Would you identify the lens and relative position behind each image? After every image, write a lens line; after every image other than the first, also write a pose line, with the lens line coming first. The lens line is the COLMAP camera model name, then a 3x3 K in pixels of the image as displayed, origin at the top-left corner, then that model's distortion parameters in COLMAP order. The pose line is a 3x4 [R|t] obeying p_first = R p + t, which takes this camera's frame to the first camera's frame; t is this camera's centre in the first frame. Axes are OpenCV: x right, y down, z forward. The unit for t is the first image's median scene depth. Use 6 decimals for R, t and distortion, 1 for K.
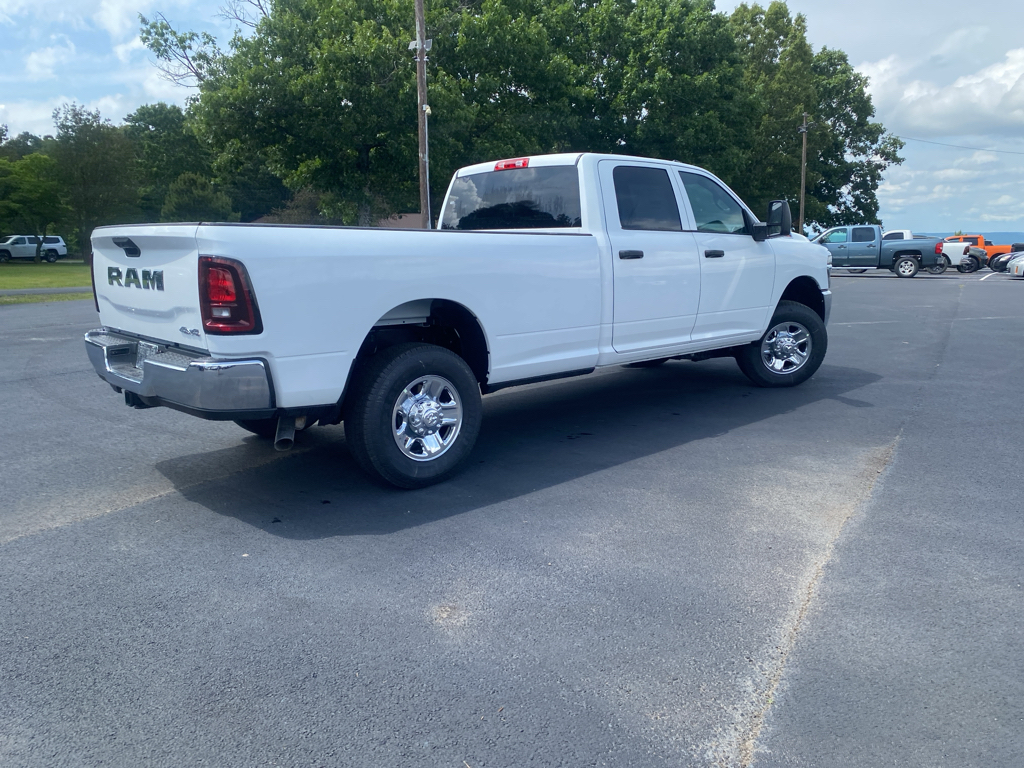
lens RADIAL K [[797.6, 0, 529.0], [0, 797.6, 385.6], [0, 0, 1]] dist [0.042301, -0.045557]
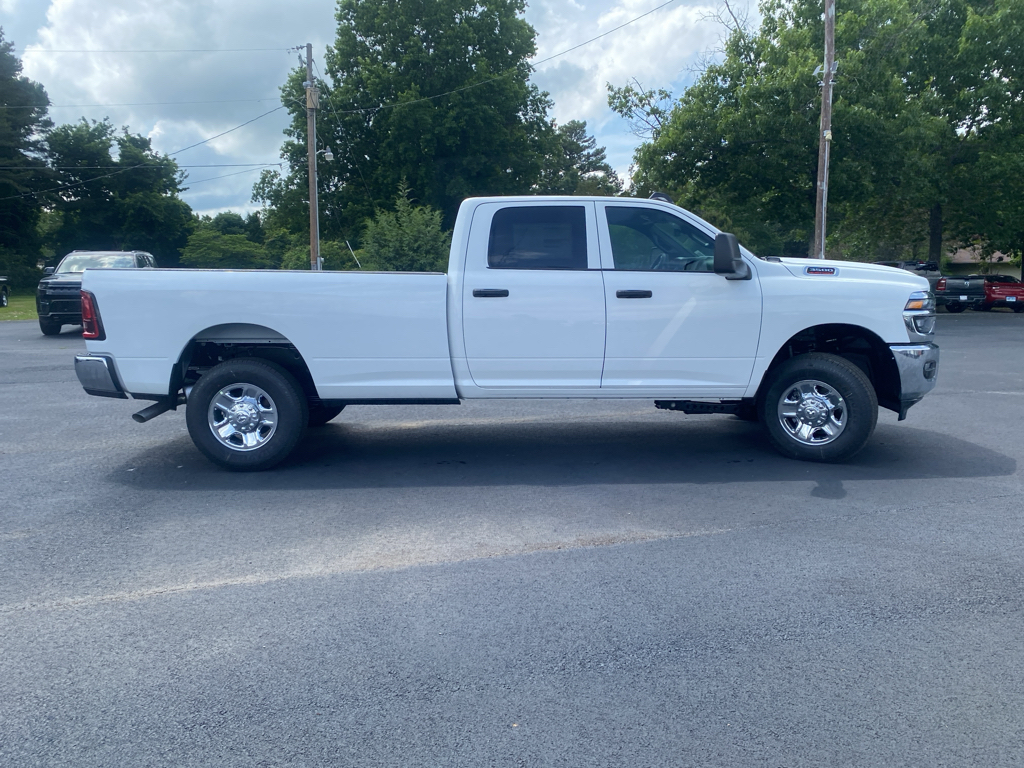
lens RADIAL K [[828.0, 0, 541.0], [0, 828.0, 355.1], [0, 0, 1]] dist [0.075835, -0.106796]
pose [[0.733733, 0.067259, -0.676100, 0.684250], [-0.121009, 0.992115, -0.032629, -0.043912], [0.668575, 0.105755, 0.736087, 0.203627]]
